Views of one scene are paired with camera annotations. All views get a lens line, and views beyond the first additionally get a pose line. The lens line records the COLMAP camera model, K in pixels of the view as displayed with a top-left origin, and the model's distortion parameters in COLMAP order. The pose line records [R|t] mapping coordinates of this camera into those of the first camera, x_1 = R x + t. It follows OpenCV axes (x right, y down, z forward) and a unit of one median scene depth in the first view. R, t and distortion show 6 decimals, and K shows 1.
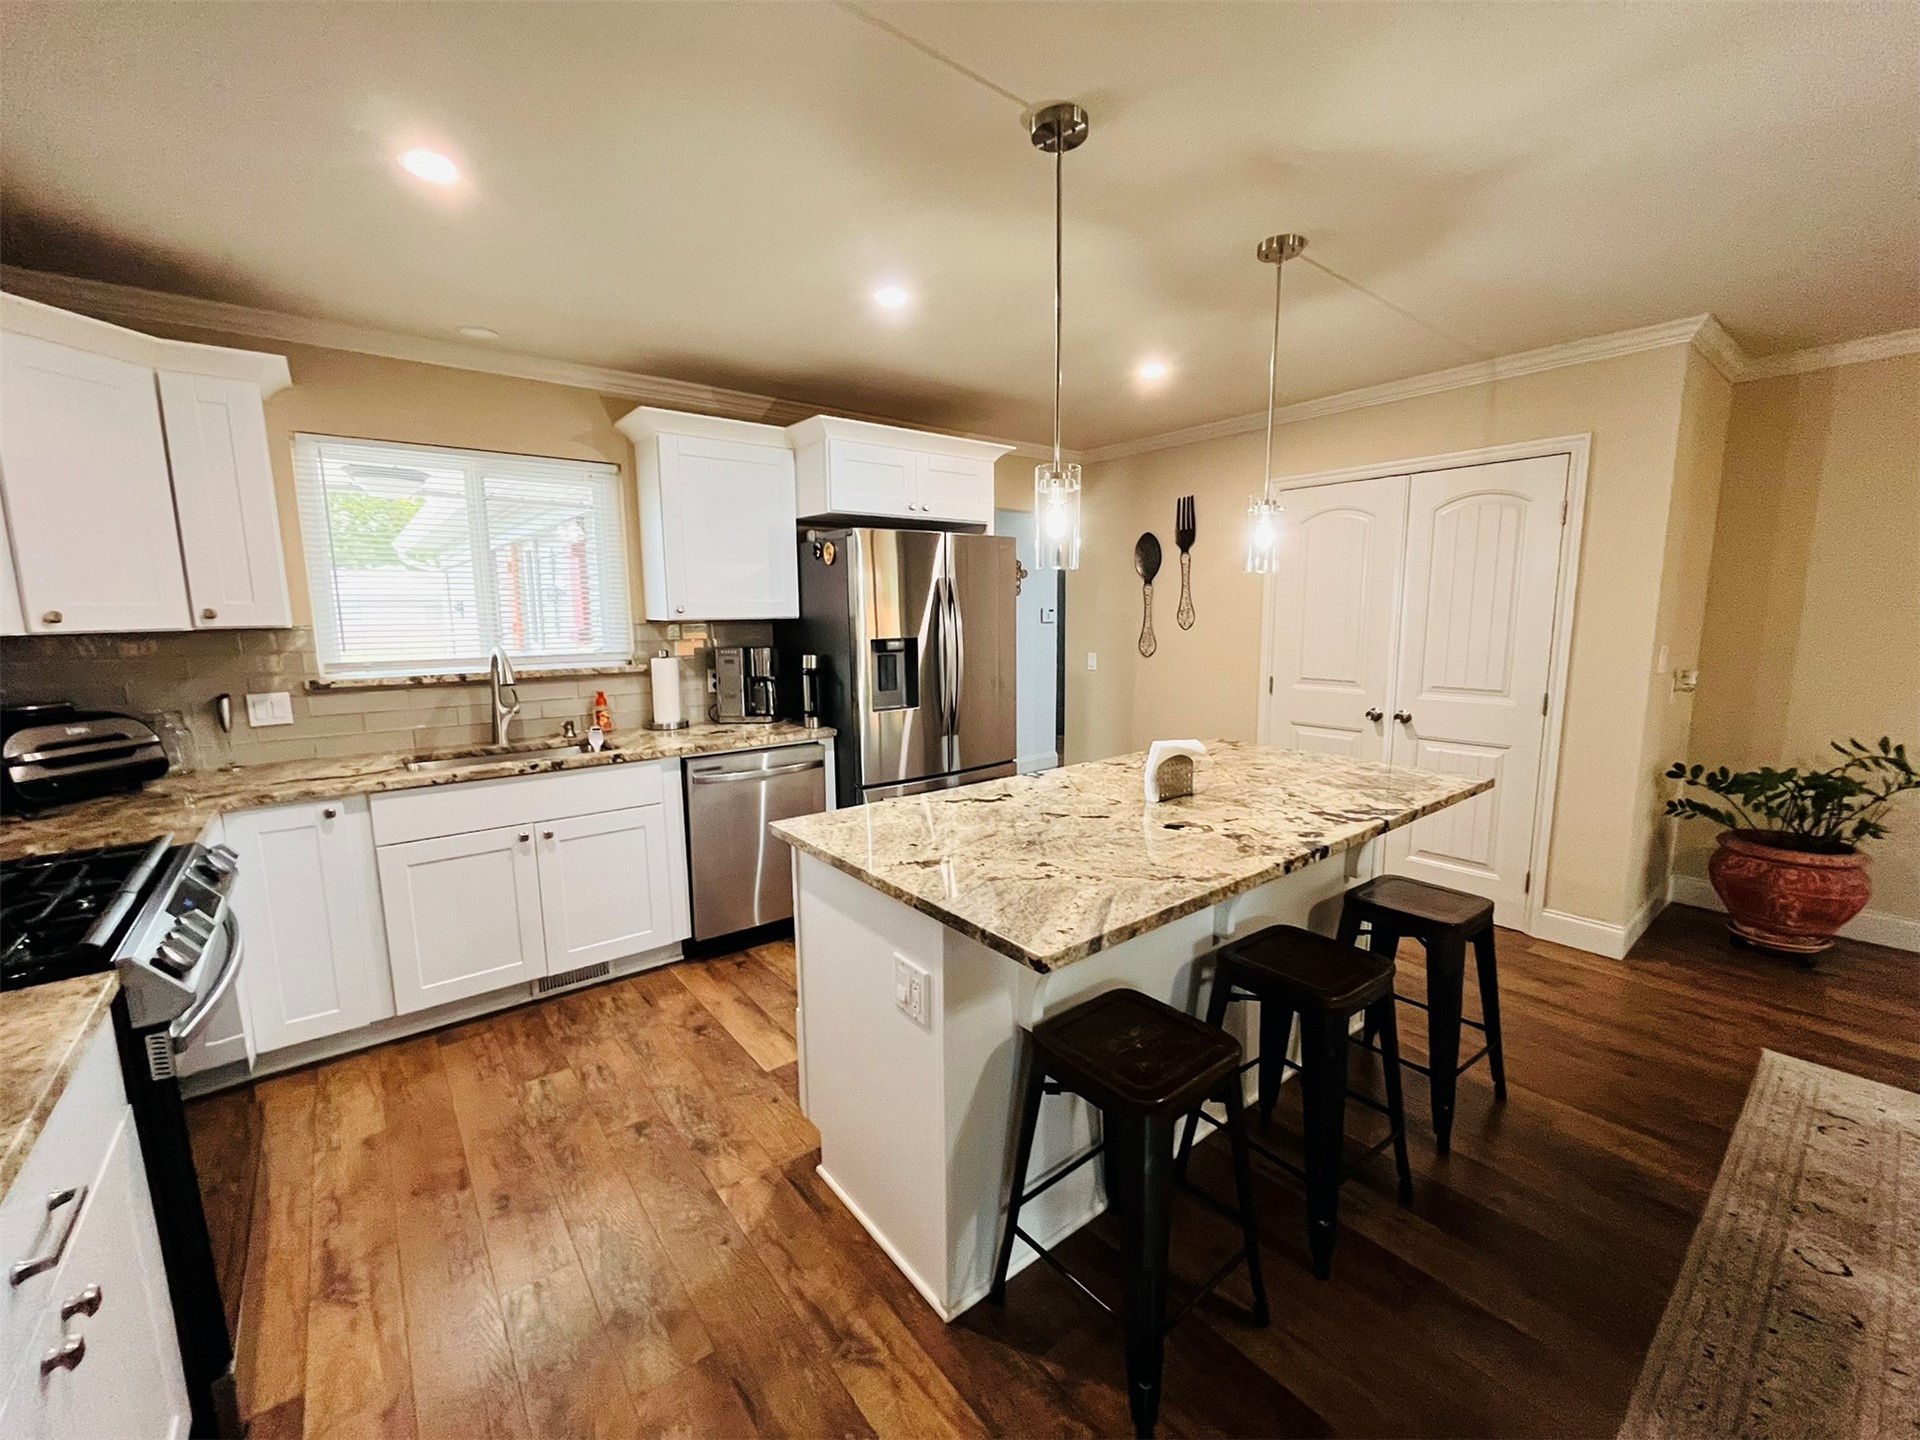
lens RADIAL K [[776.5, 0, 957.3], [0, 776.5, 722.0], [0, 0, 1]] dist [-0.001967, -0.000233]
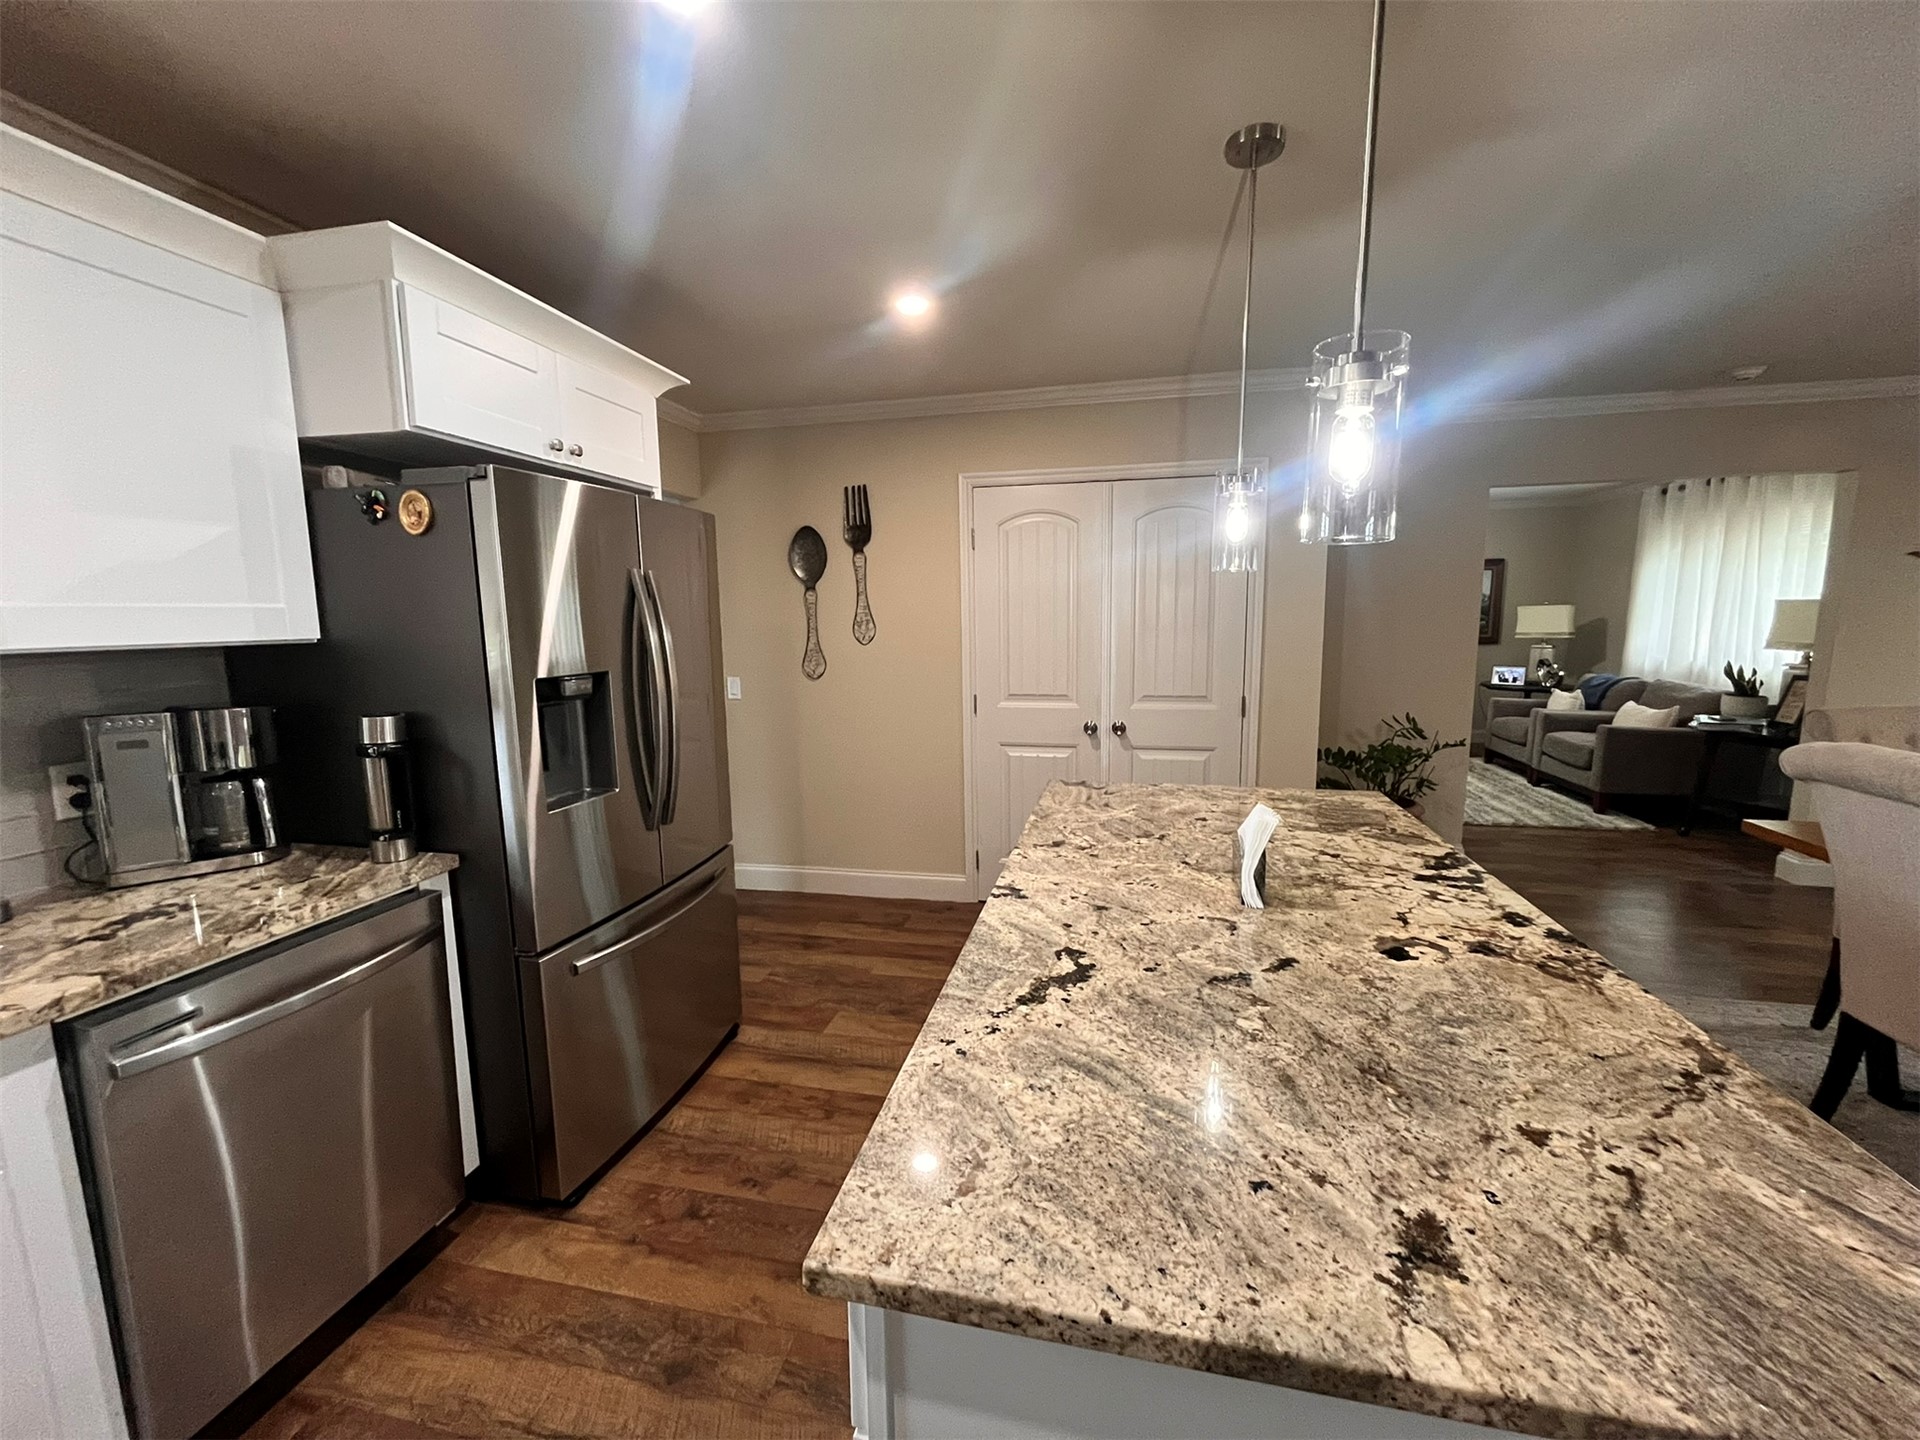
lens RADIAL K [[776.0, 0, 957.0], [0, 776.0, 721.3], [0, 0, 1]] dist [-0.001696, -0.000589]
pose [[0.777669, -0.086244, 0.622730, -0.243777], [0.096217, 0.995203, 0.017673, -0.064963], [-0.621267, 0.046174, 0.782237, 0.445014]]
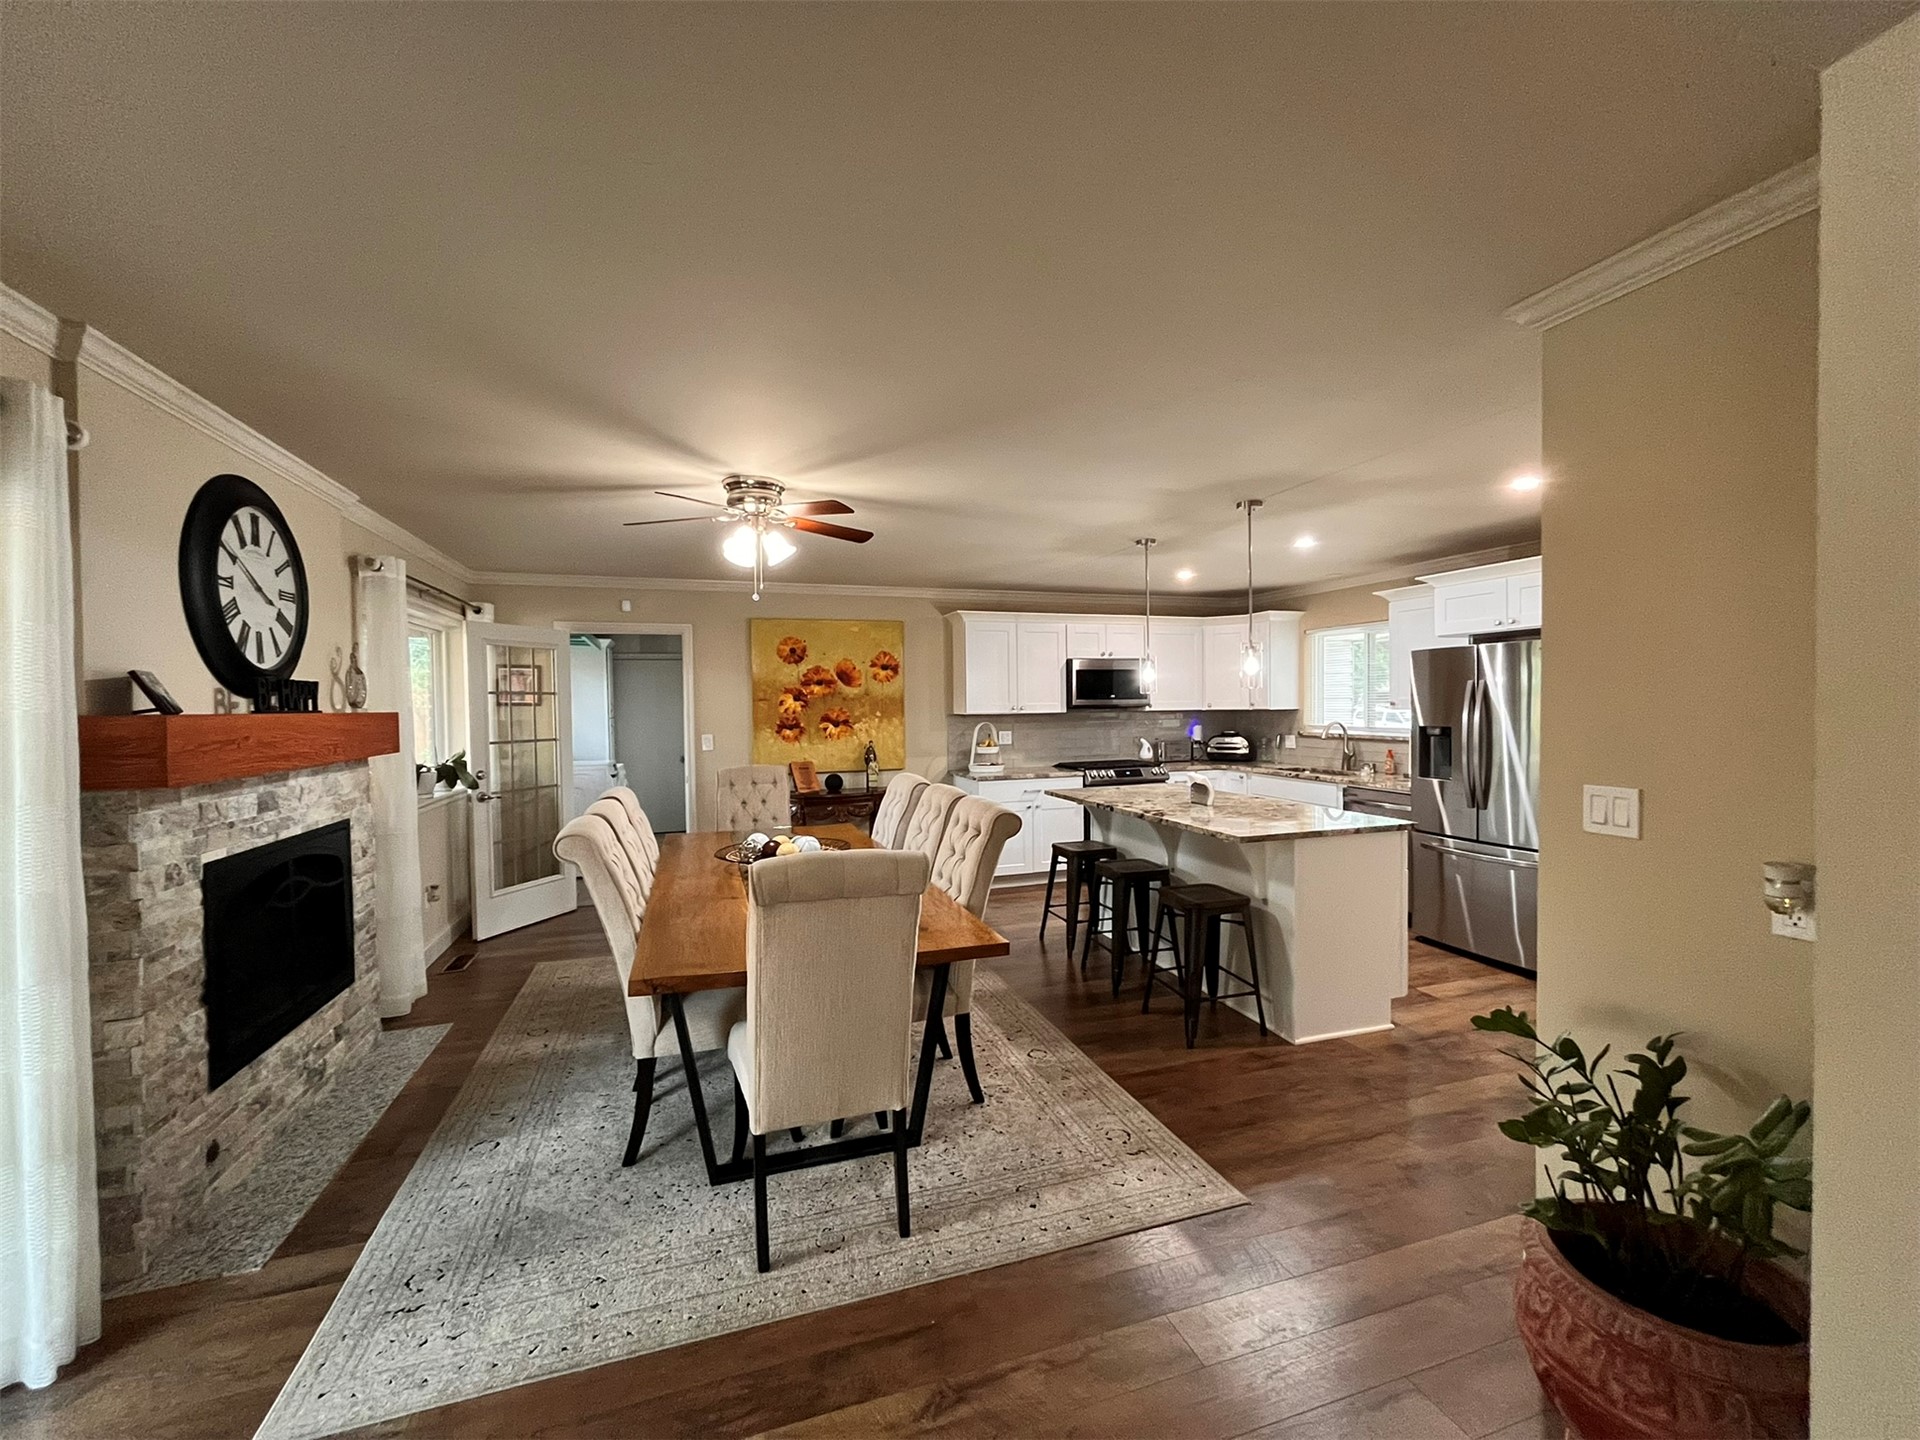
lens RADIAL K [[776.0, 0, 957.0], [0, 776.0, 721.3], [0, 0, 1]] dist [-0.001696, -0.000589]
pose [[-0.339955, 0.033541, -0.939843, 1.672563], [-0.122642, 0.989248, 0.079665, -0.137188], [0.932411, 0.142347, -0.332186, 0.755036]]
